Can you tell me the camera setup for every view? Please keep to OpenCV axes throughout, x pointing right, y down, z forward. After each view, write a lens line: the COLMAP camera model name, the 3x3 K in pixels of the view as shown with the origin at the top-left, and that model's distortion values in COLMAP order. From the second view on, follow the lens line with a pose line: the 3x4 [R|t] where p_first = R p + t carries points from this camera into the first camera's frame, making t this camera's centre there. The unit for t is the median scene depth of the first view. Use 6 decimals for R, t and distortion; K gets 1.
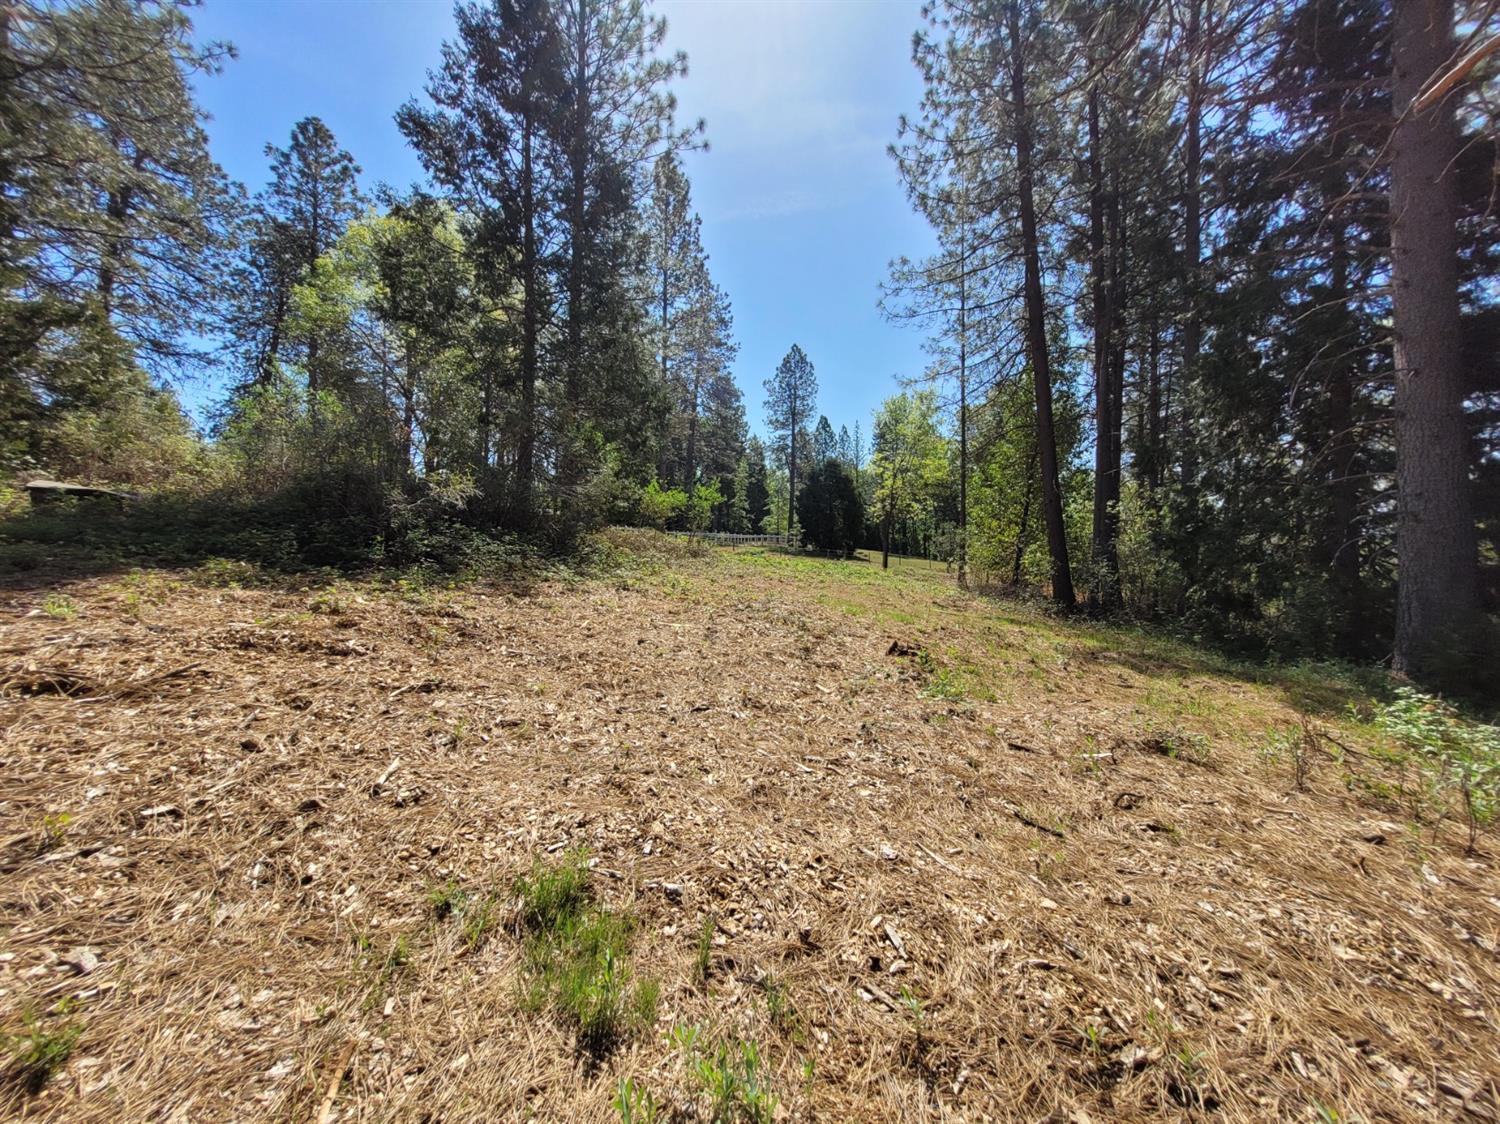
lens RADIAL K [[602.4, 0, 749.0], [0, 602.4, 571.3], [0, 0, 1]] dist [0.019074, -0.003693]
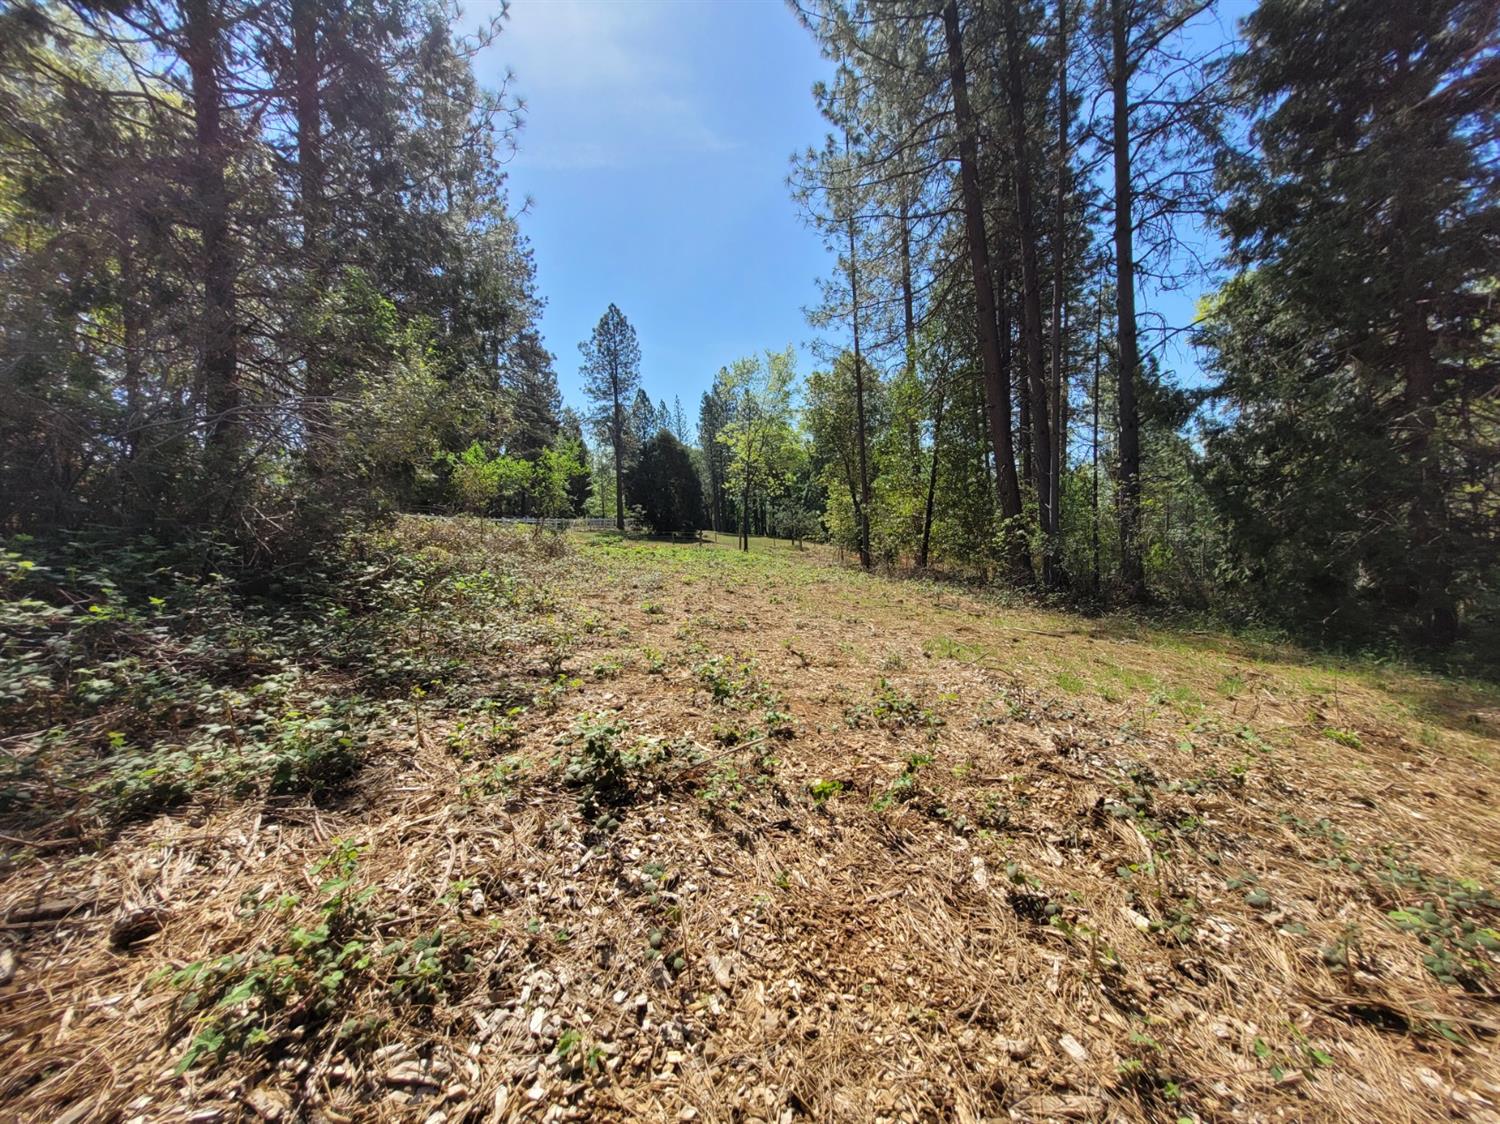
lens RADIAL K [[595.1, 0, 750.0], [0, 595.1, 562.0], [0, 0, 1]] dist [0.021773, 0.000040]
pose [[0.949752, -0.059699, 0.307256, -0.038763], [0.054029, 0.998176, 0.026935, -0.010438], [-0.308304, -0.008981, 0.951246, 0.138506]]
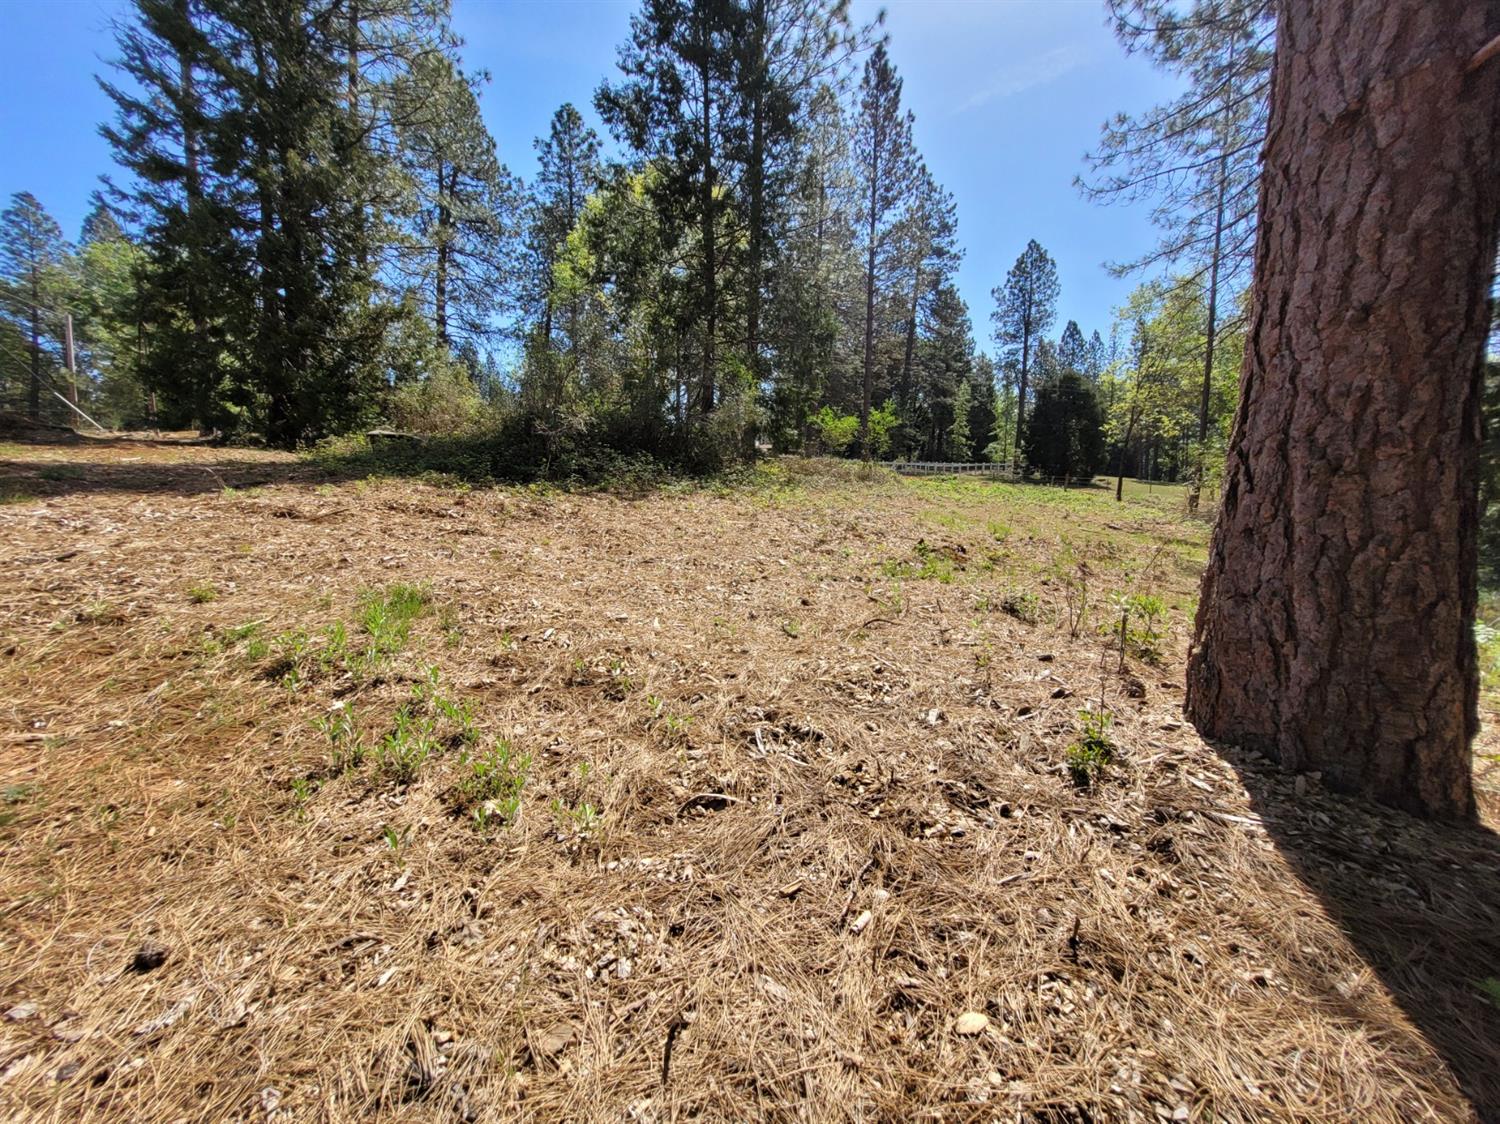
lens RADIAL K [[602.4, 0, 749.0], [0, 602.4, 571.3], [0, 0, 1]] dist [0.019074, -0.003693]
pose [[0.930186, 0.035314, -0.365387, 0.049763], [0.003848, 0.994369, 0.105901, 0.008299], [0.367069, -0.099914, 0.924812, -0.014800]]
